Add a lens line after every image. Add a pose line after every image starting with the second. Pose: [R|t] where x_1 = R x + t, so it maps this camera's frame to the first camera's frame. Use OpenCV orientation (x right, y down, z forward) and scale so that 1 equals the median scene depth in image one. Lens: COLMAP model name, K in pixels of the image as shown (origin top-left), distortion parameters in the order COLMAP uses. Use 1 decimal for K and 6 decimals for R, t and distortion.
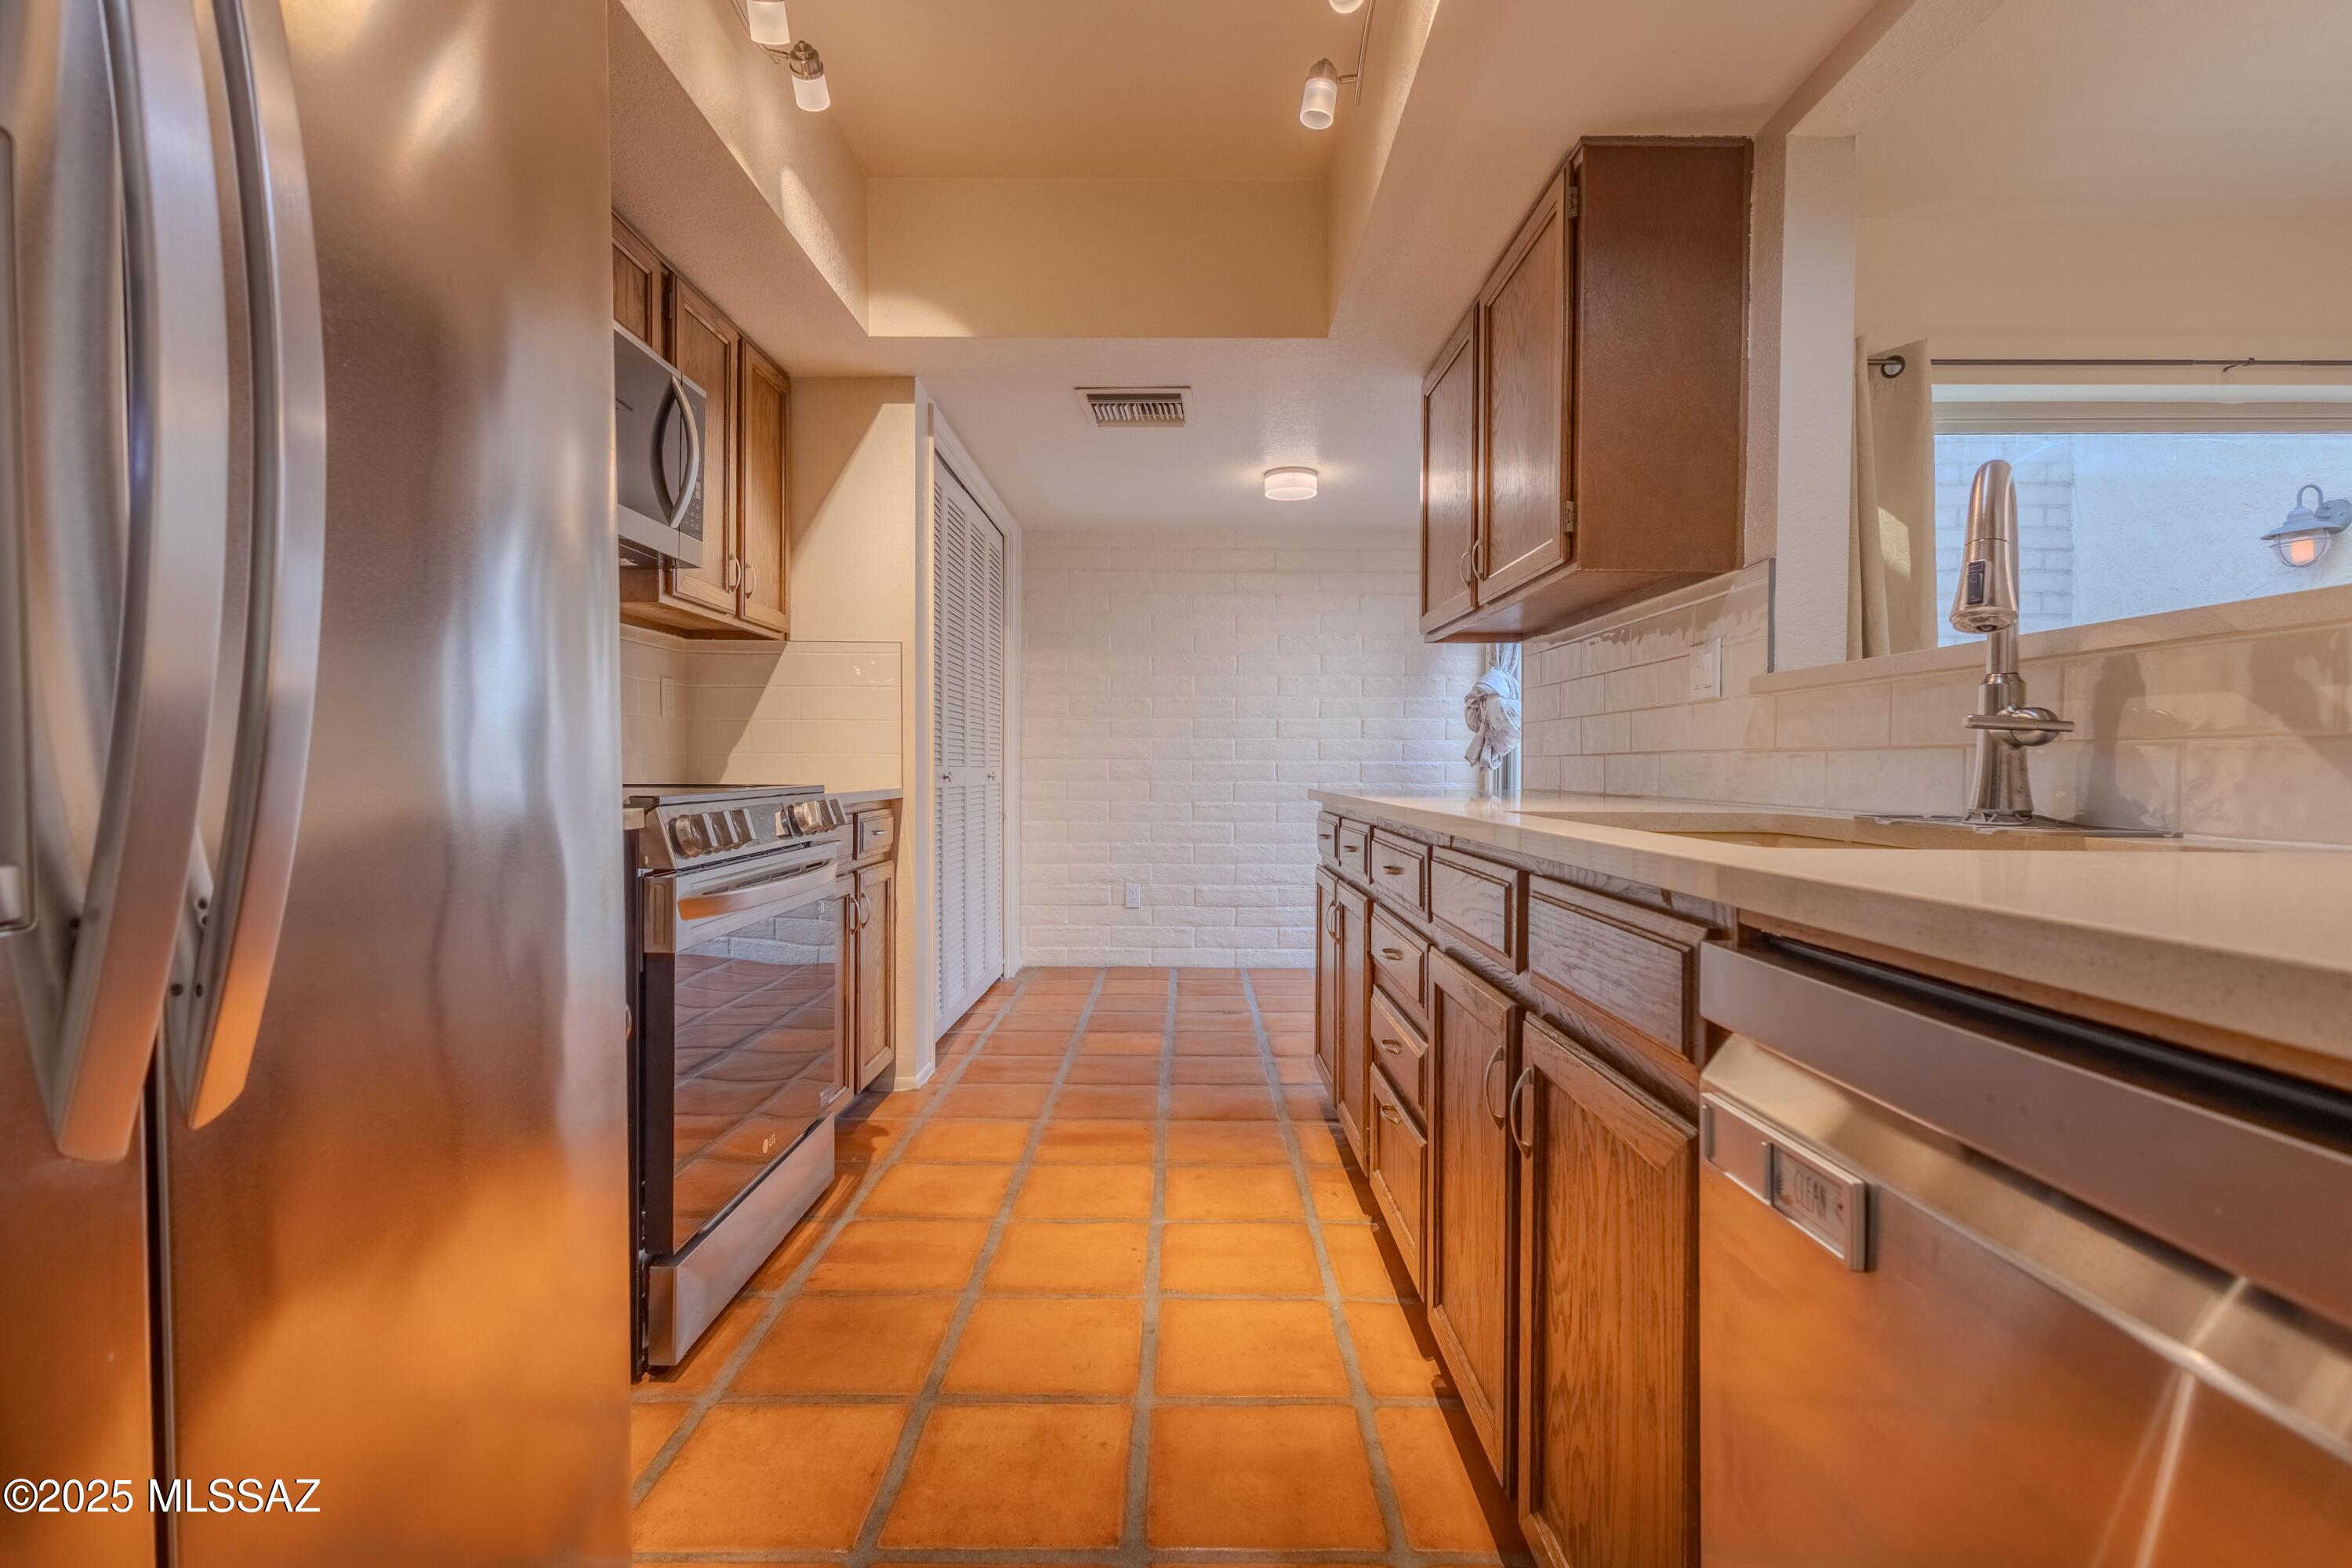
lens RADIAL K [[1078.1, 0, 1176.0], [0, 1078.1, 784.0], [0, 0, 1]] dist [0.011733, 0.000218]
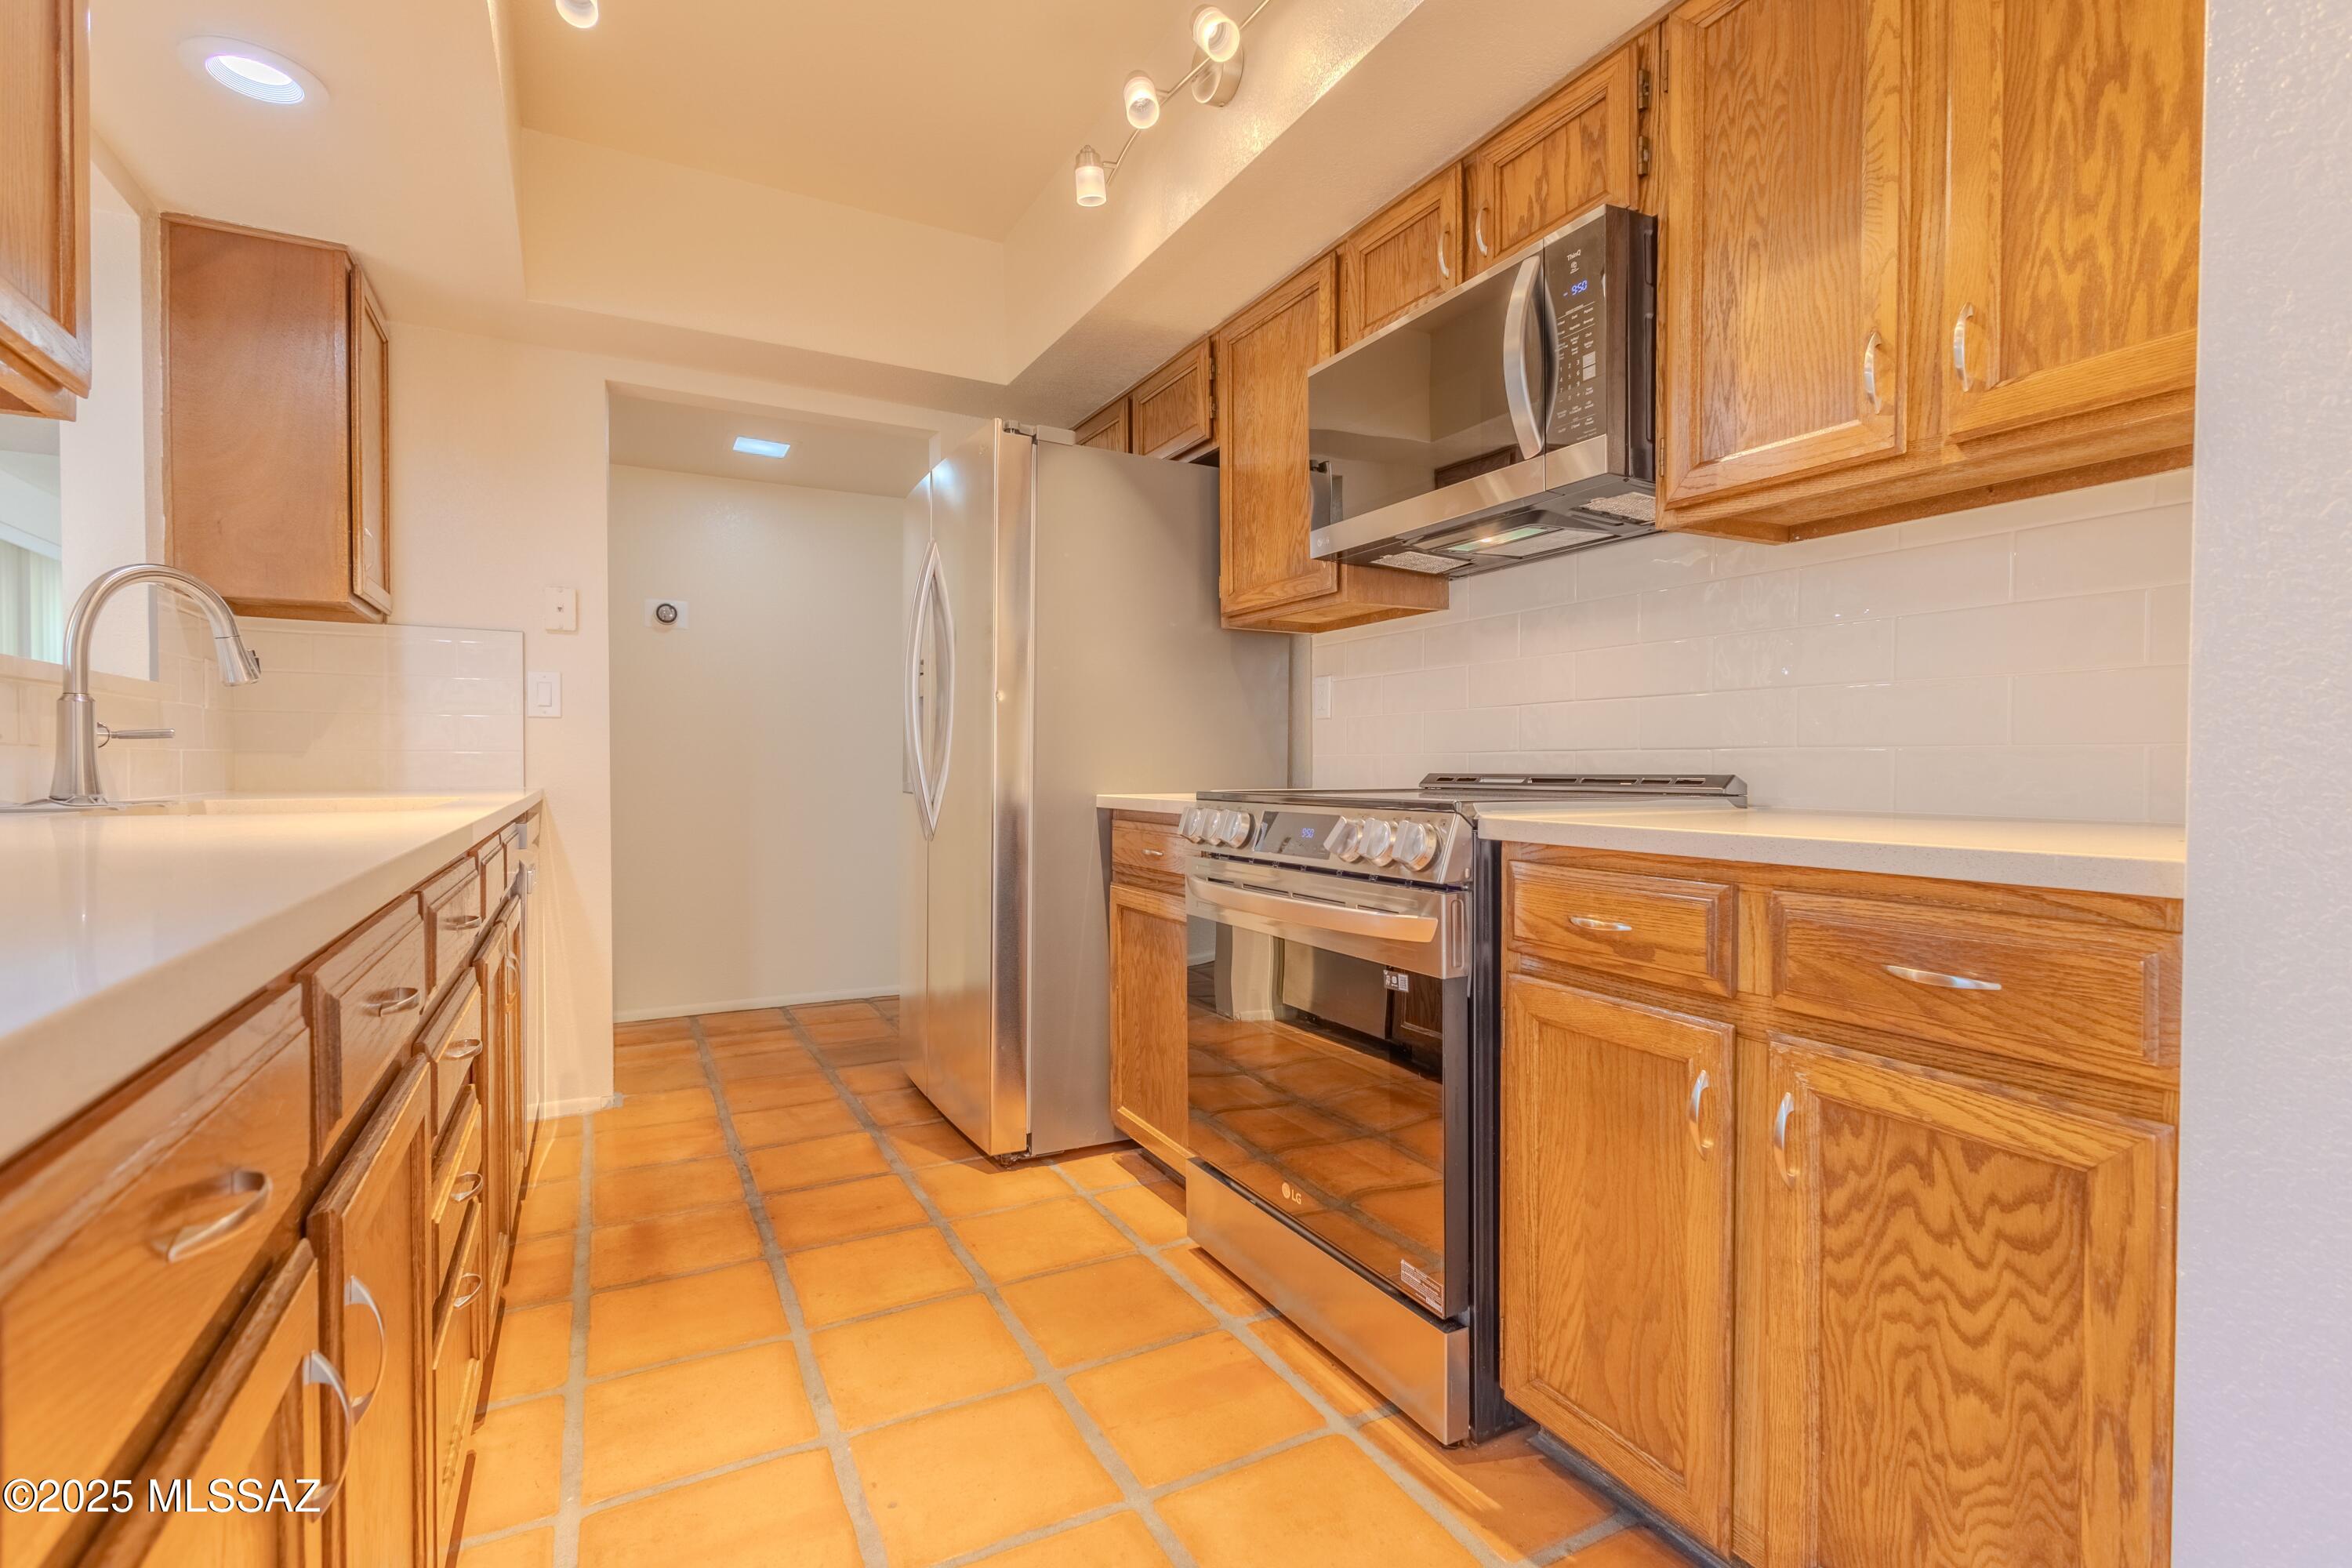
lens RADIAL K [[1078.1, 0, 1176.0], [0, 1078.1, 784.0], [0, 0, 1]] dist [0.011733, 0.000218]
pose [[-0.878556, 0.003109, -0.477629, 0.145468], [-0.014621, 0.999335, 0.033400, -0.036459], [0.477415, 0.036327, -0.877927, 1.932764]]
